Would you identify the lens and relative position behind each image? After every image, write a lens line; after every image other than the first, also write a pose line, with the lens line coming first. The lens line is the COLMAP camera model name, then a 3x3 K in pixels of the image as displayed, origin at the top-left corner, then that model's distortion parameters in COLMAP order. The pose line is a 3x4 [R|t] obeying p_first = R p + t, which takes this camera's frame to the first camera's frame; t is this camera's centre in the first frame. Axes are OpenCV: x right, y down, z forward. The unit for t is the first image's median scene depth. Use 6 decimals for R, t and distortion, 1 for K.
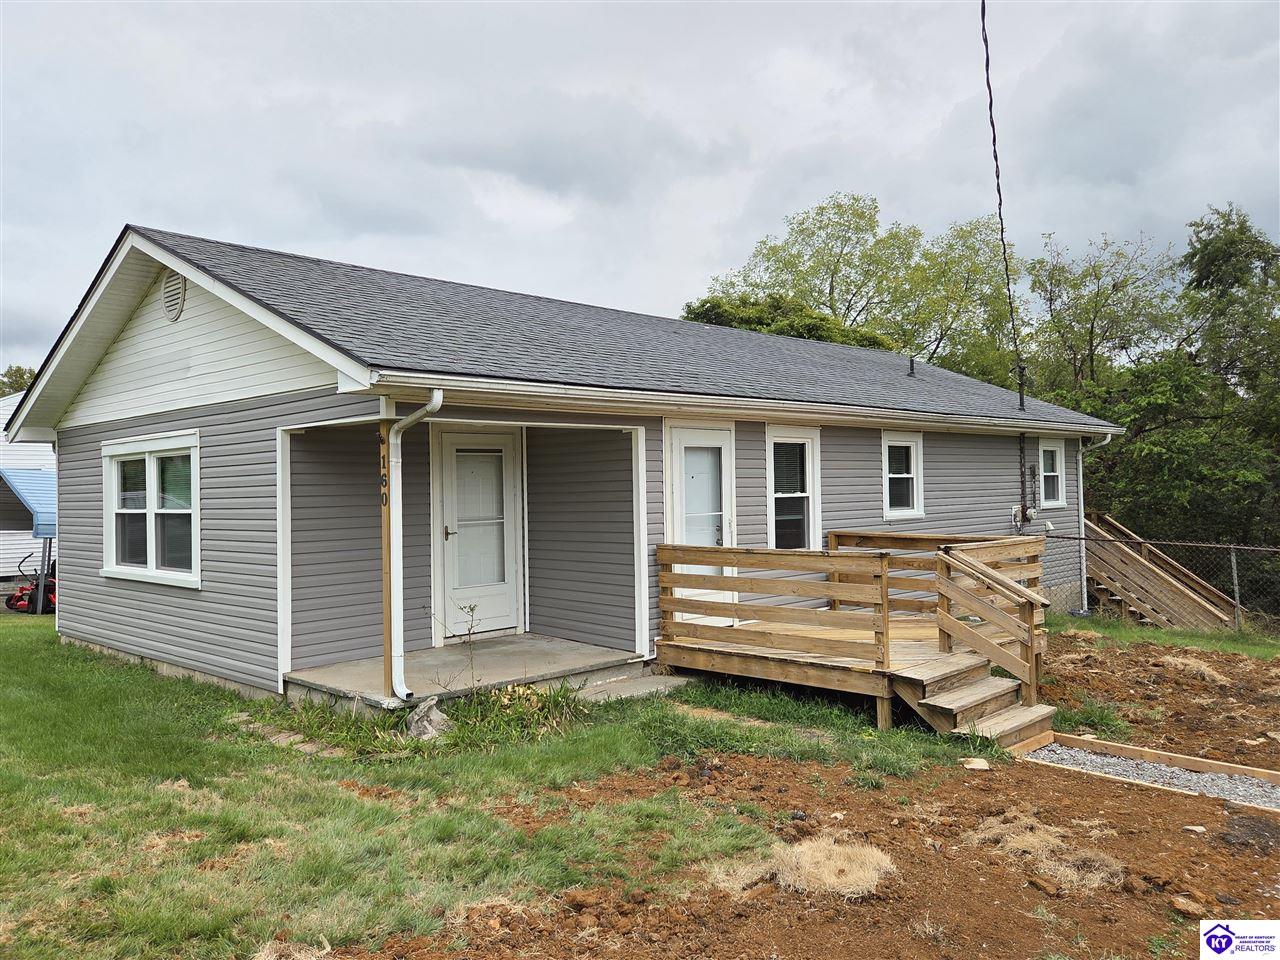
lens RADIAL K [[990.8, 0, 640.0], [0, 990.8, 480.0], [0, 0, 1]] dist [0.056222, -0.000256]
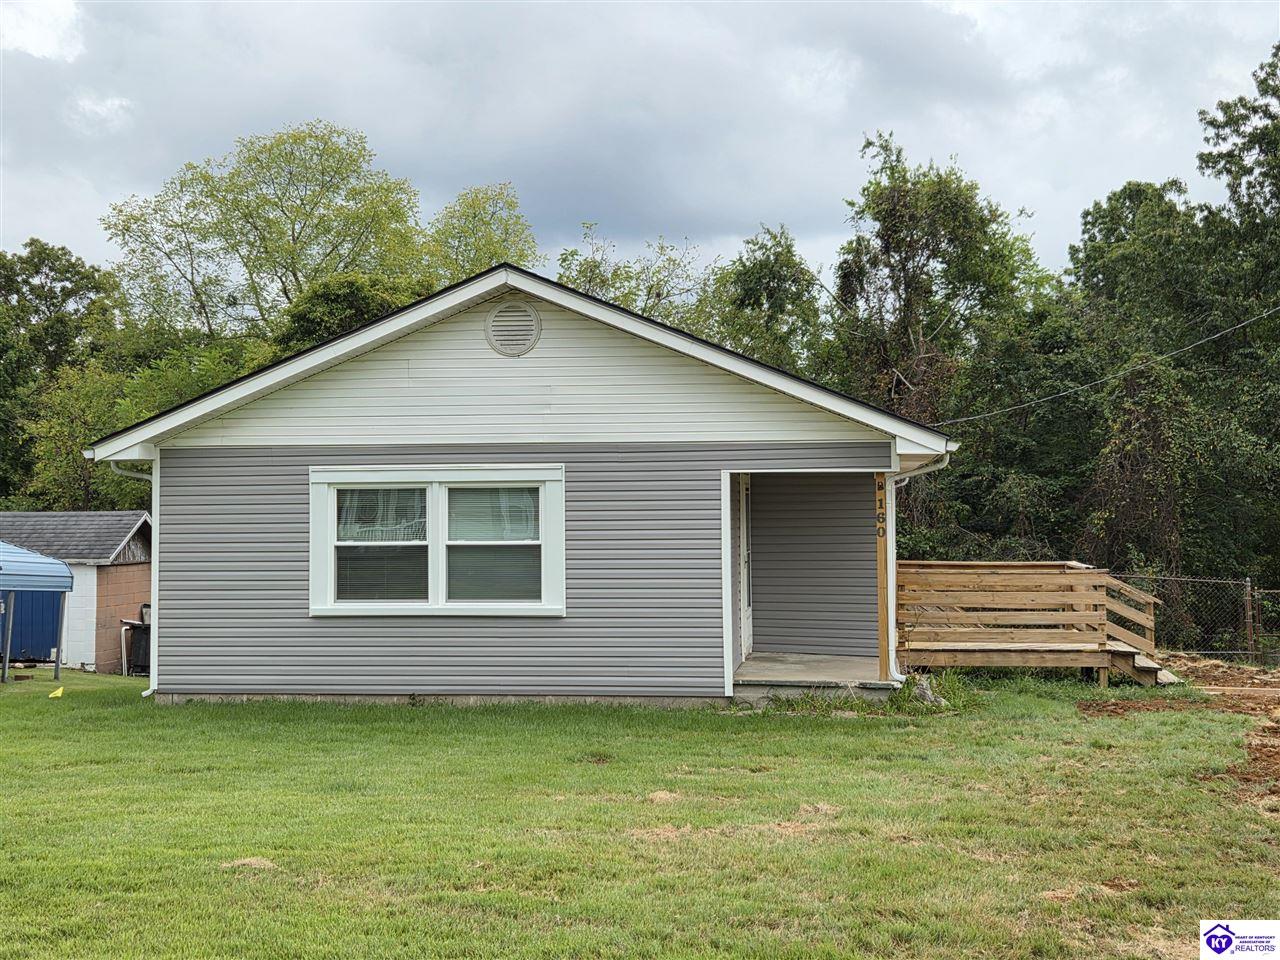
lens RADIAL K [[1525.3, 0, 640.0], [0, 1525.3, 480.0], [0, 0, 1]] dist [-0.000560, -0.003774]
pose [[0.815784, 0.024136, 0.577853, -1.372231], [-0.014950, 0.999675, -0.020649, -0.002417], [-0.578164, 0.008206, 0.815879, -0.377761]]
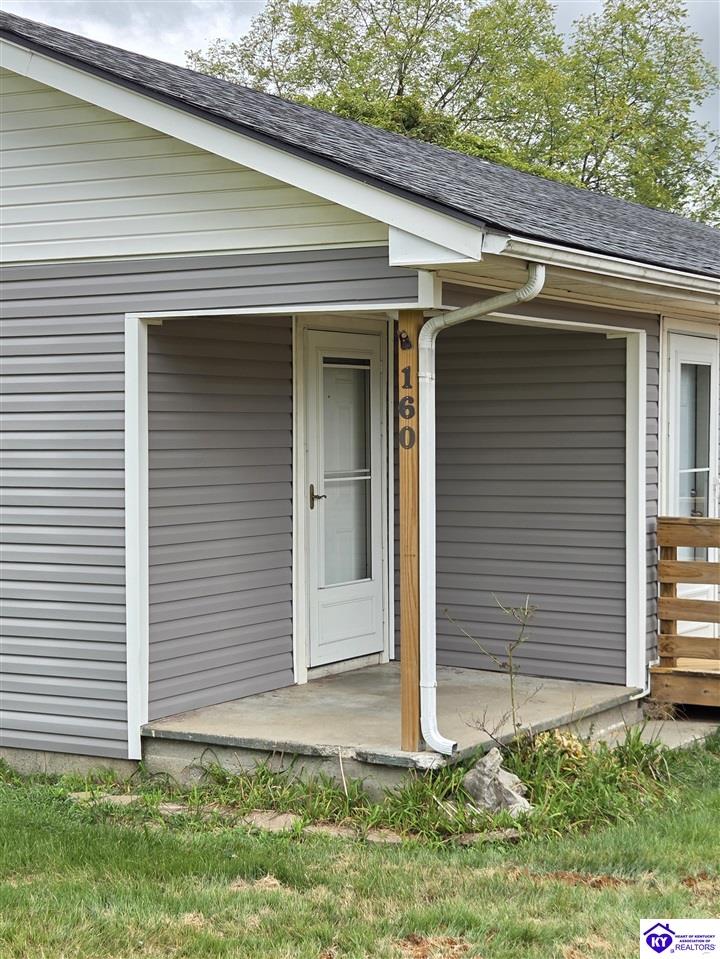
lens RADIAL K [[1813.1, 0, 360.0], [0, 1813.1, 479.5], [0, 0, 1]] dist [0.043804, 0.002076]
pose [[0.964606, 0.009116, 0.263537, -0.476257], [-0.017802, 0.999373, 0.030592, 0.009318], [-0.263093, -0.034201, 0.964164, -0.072884]]
